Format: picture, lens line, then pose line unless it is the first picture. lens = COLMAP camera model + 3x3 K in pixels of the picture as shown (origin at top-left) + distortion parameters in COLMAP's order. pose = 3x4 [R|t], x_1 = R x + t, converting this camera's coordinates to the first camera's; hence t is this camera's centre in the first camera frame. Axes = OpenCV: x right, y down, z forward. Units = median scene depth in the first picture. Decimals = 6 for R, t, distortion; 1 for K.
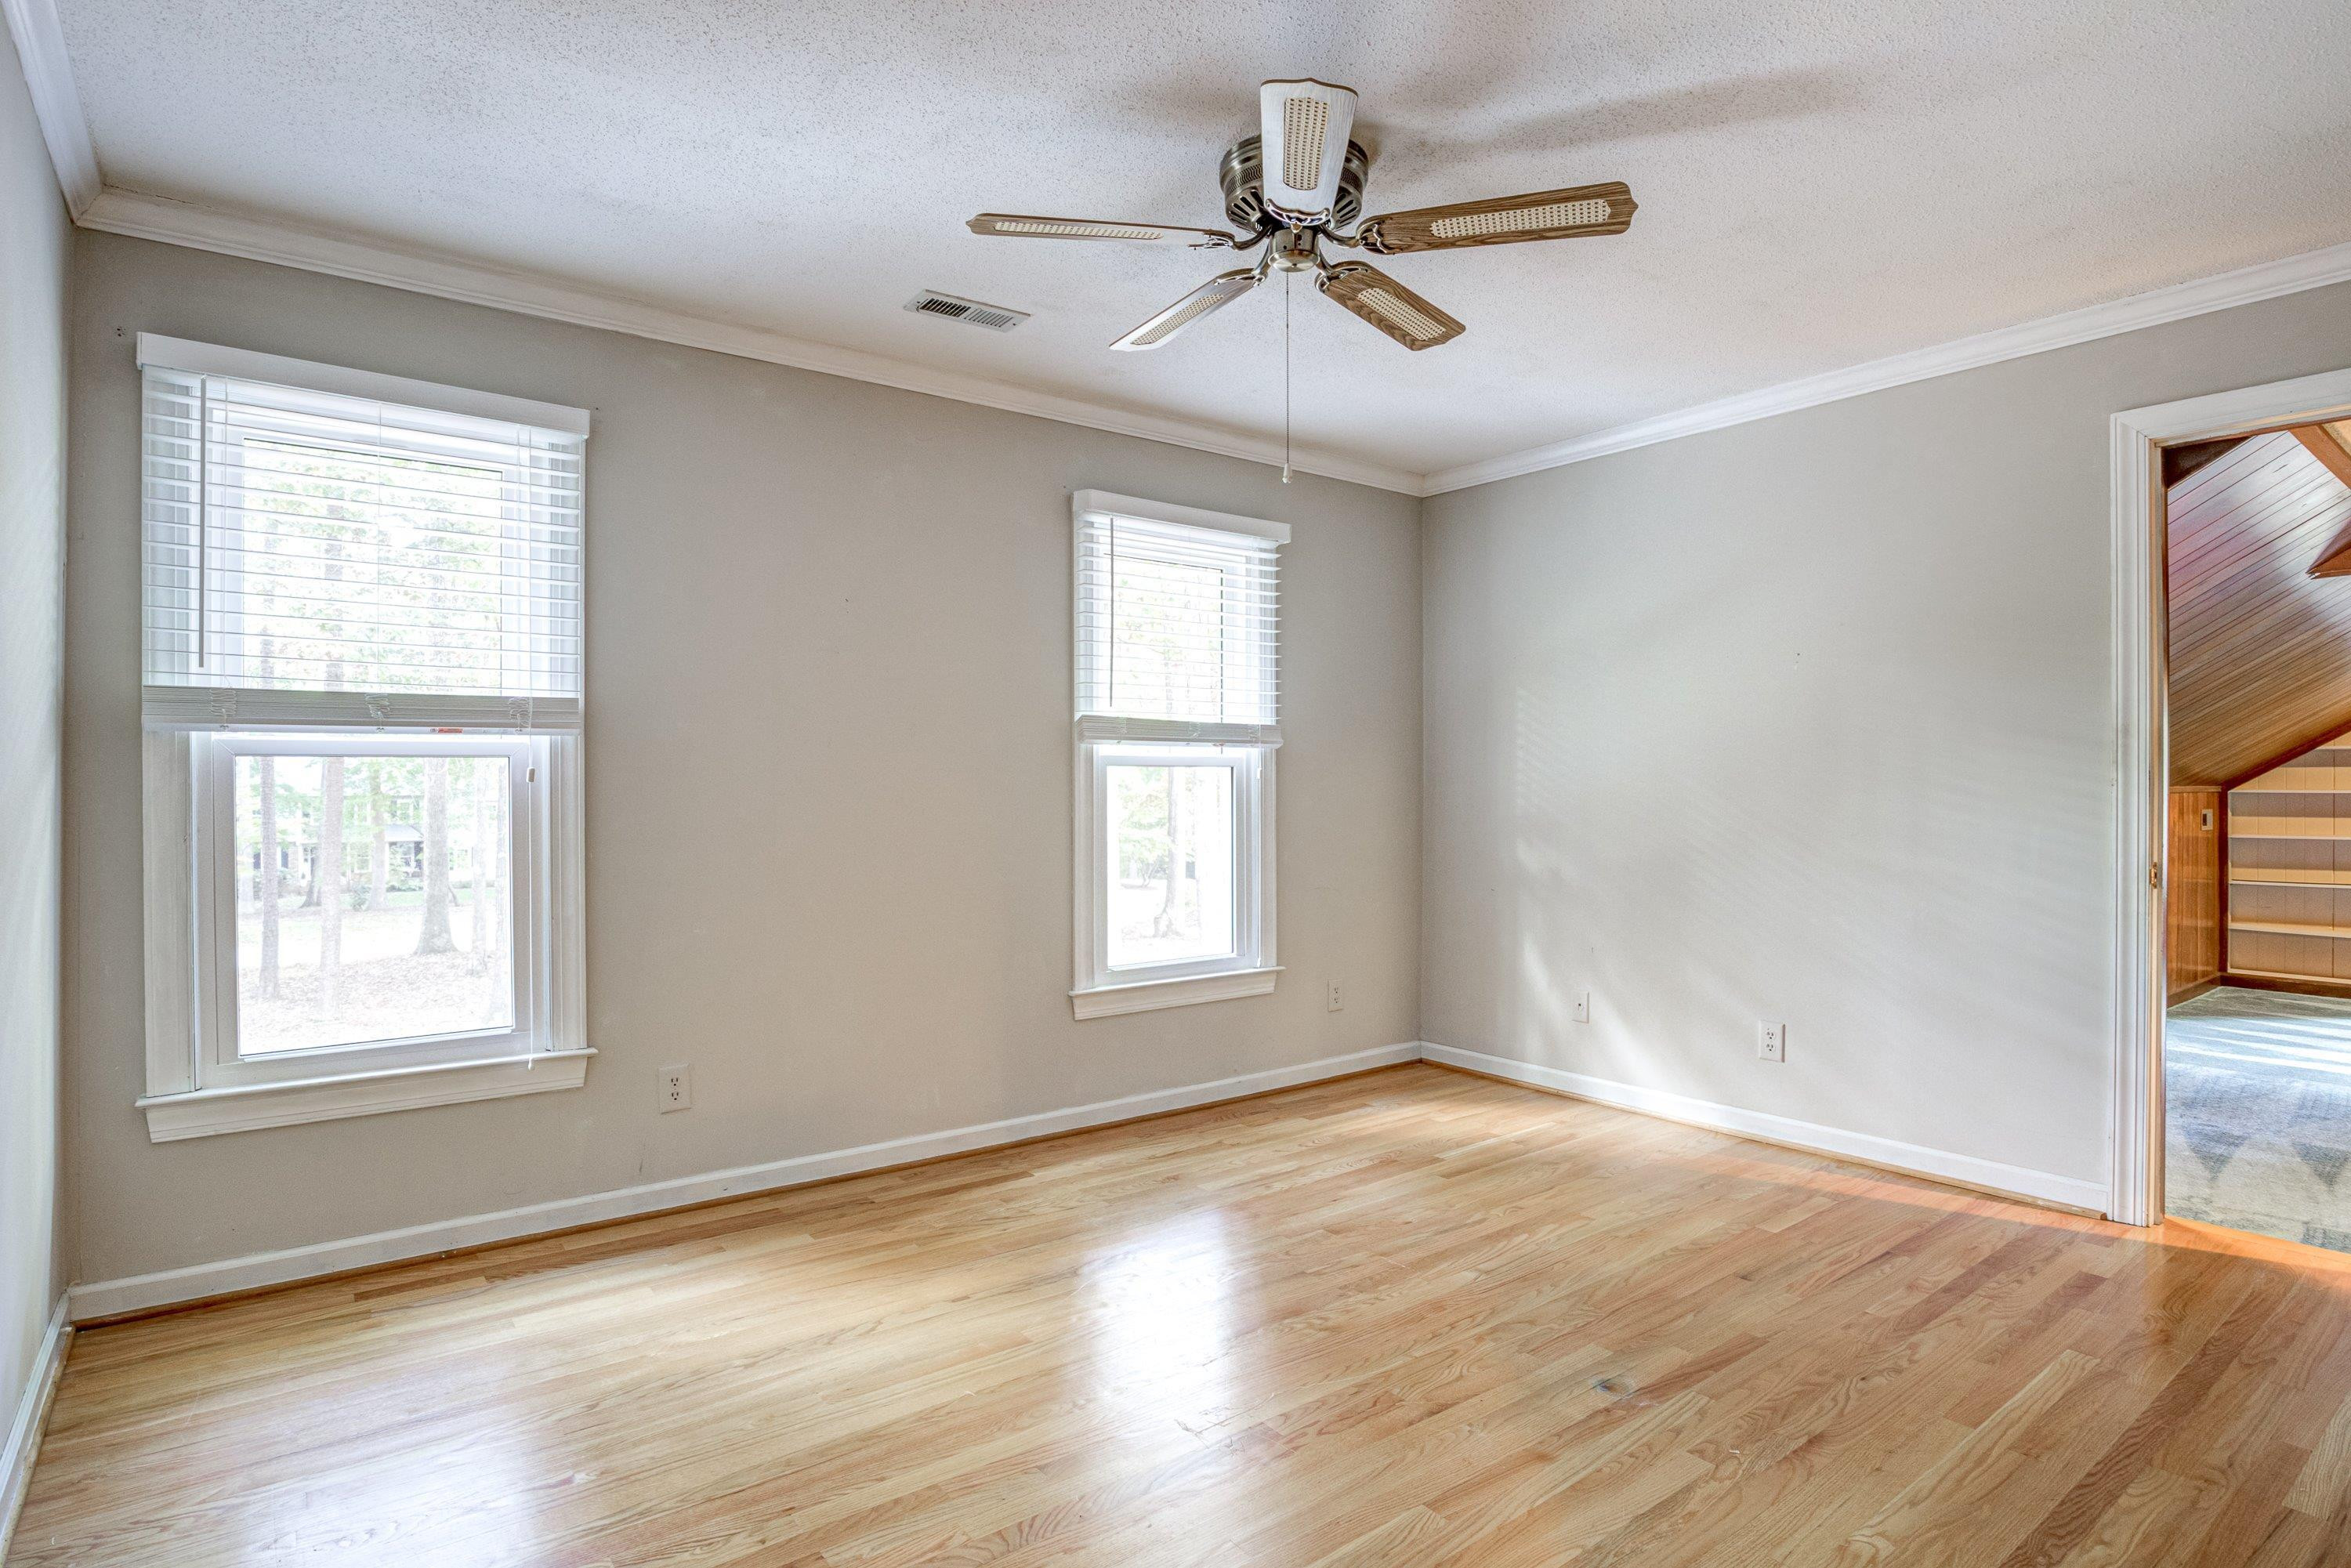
lens RADIAL K [[1199.6, 0, 1187.7], [0, 1199.6, 773.9], [0, 0, 1]] dist [-0.022408, 0.002467]
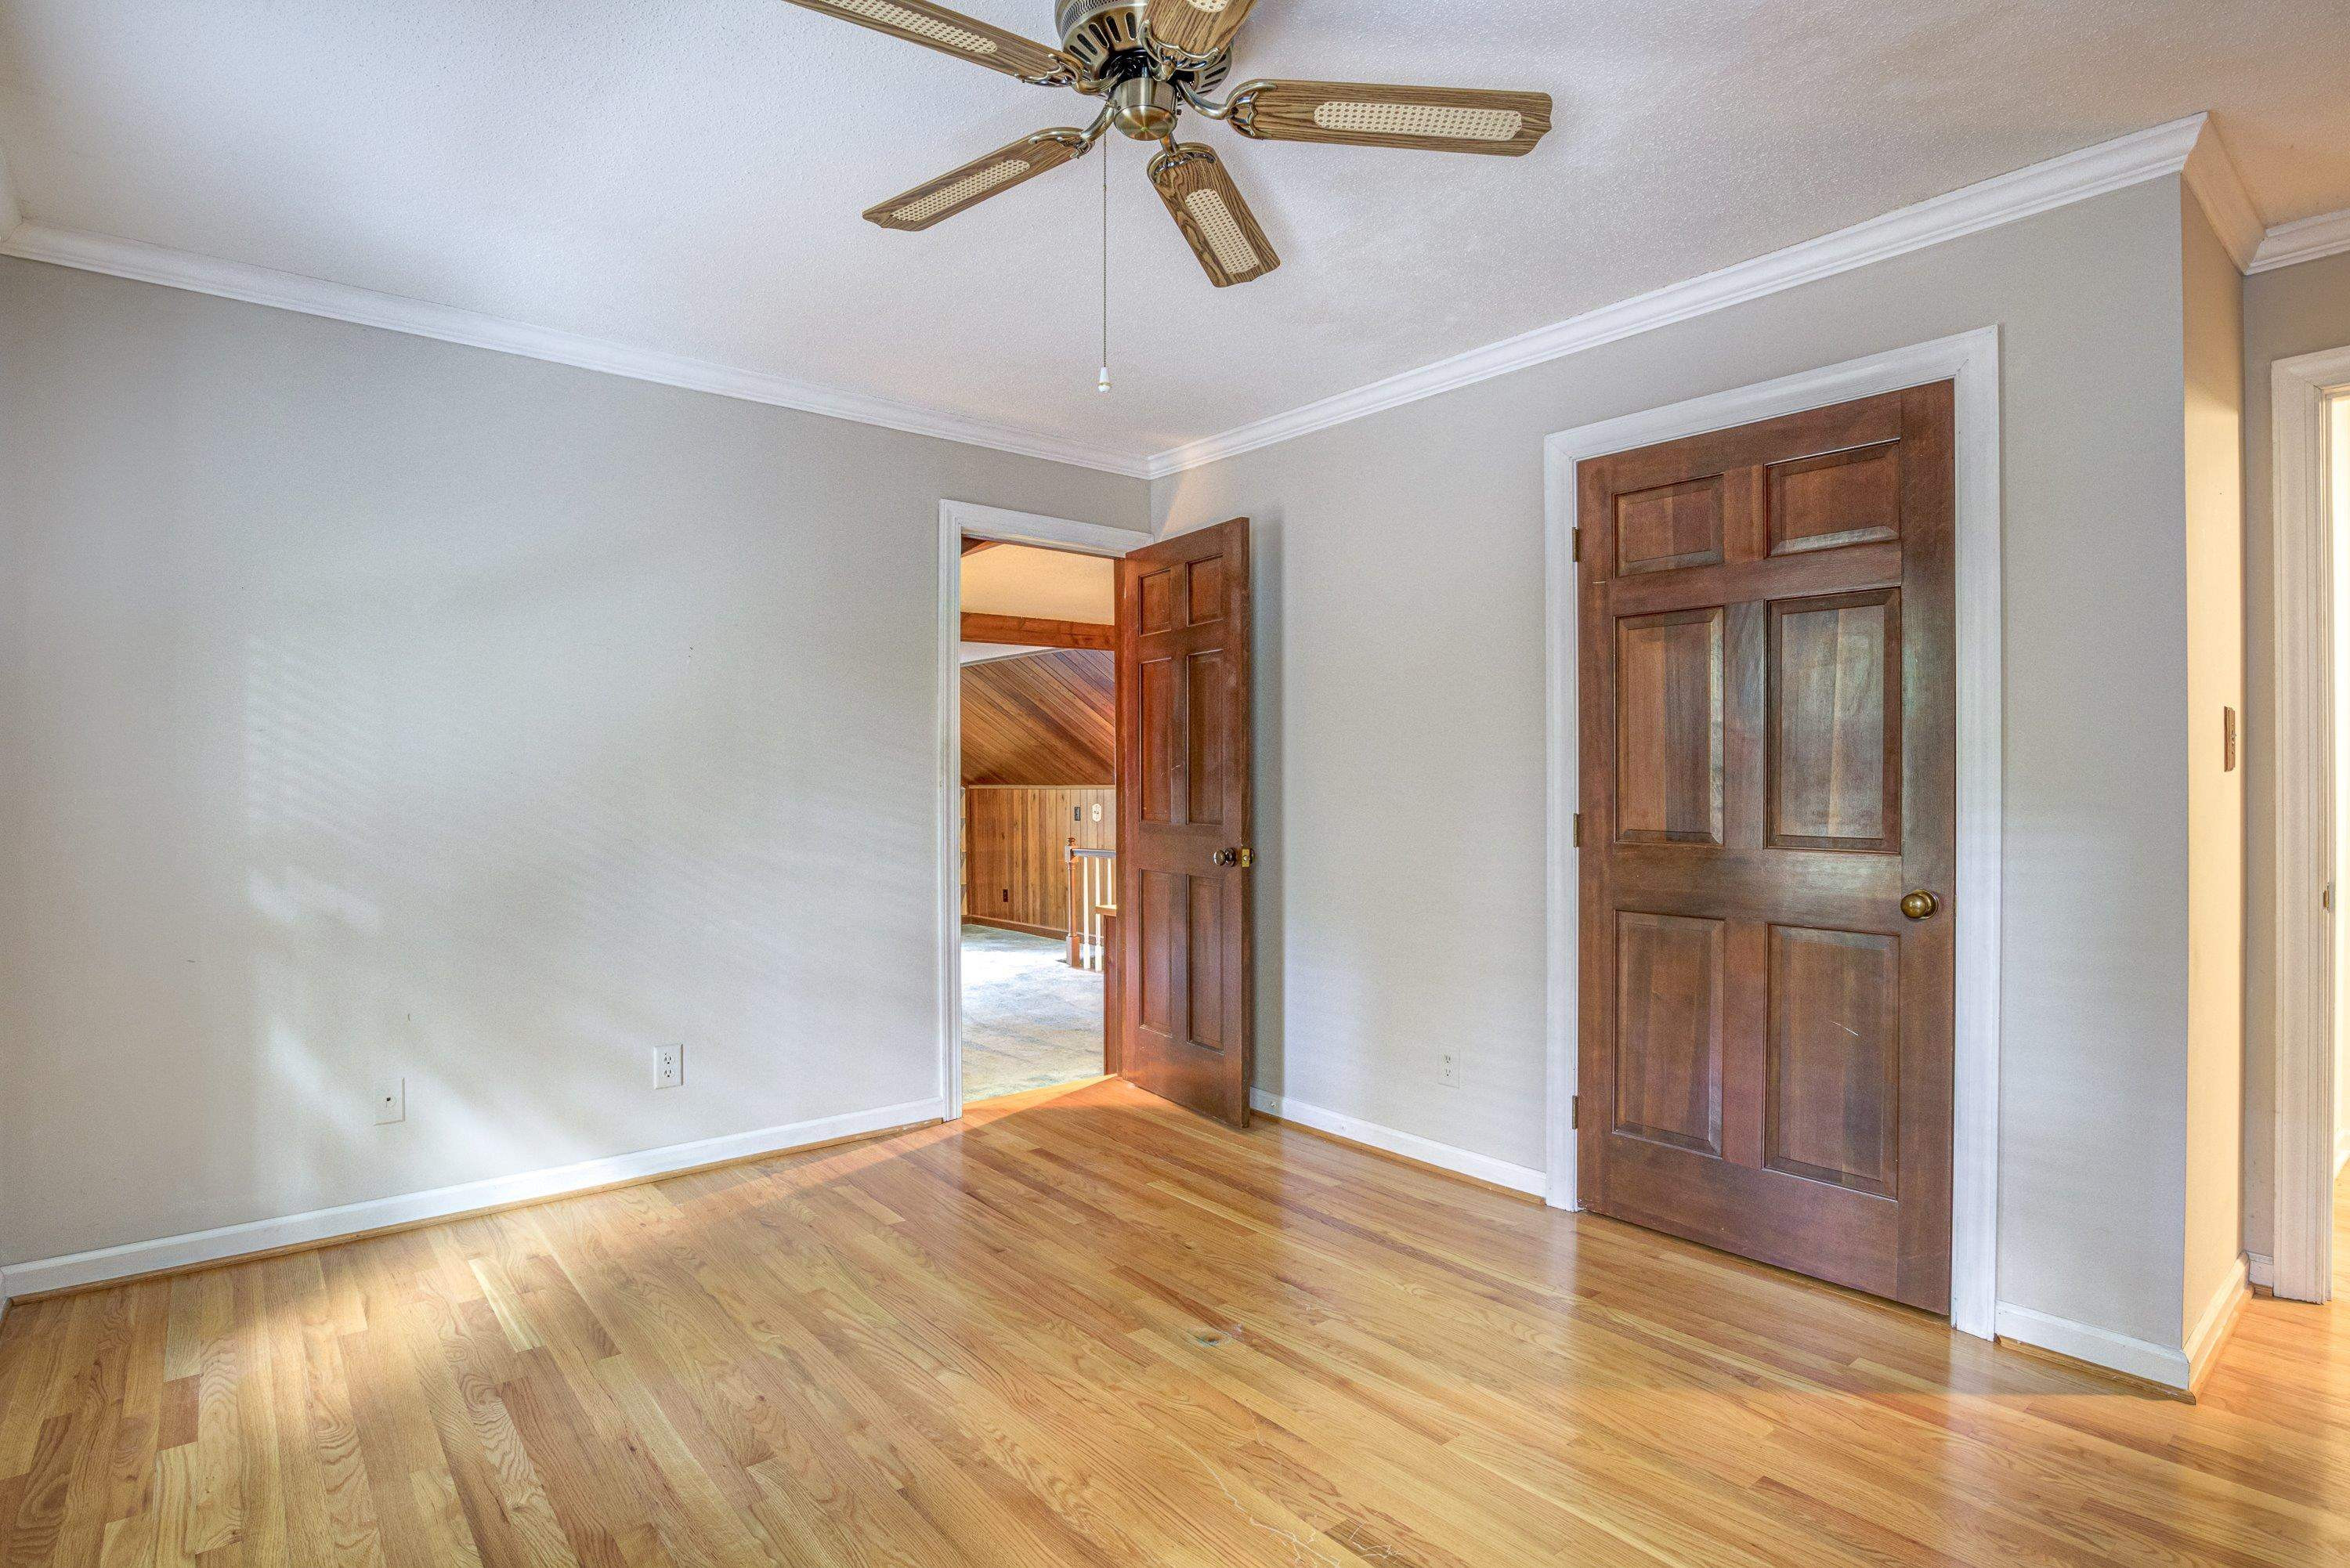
lens RADIAL K [[1199.0, 0, 1194.0], [0, 1199.0, 781.2], [0, 0, 1]] dist [-0.022408, 0.002467]
pose [[-0.026124, 0.000088, 0.999659, -0.510681], [-0.007968, 0.999968, -0.000296, 0.002059], [-0.999627, -0.007973, -0.026123, 0.722881]]
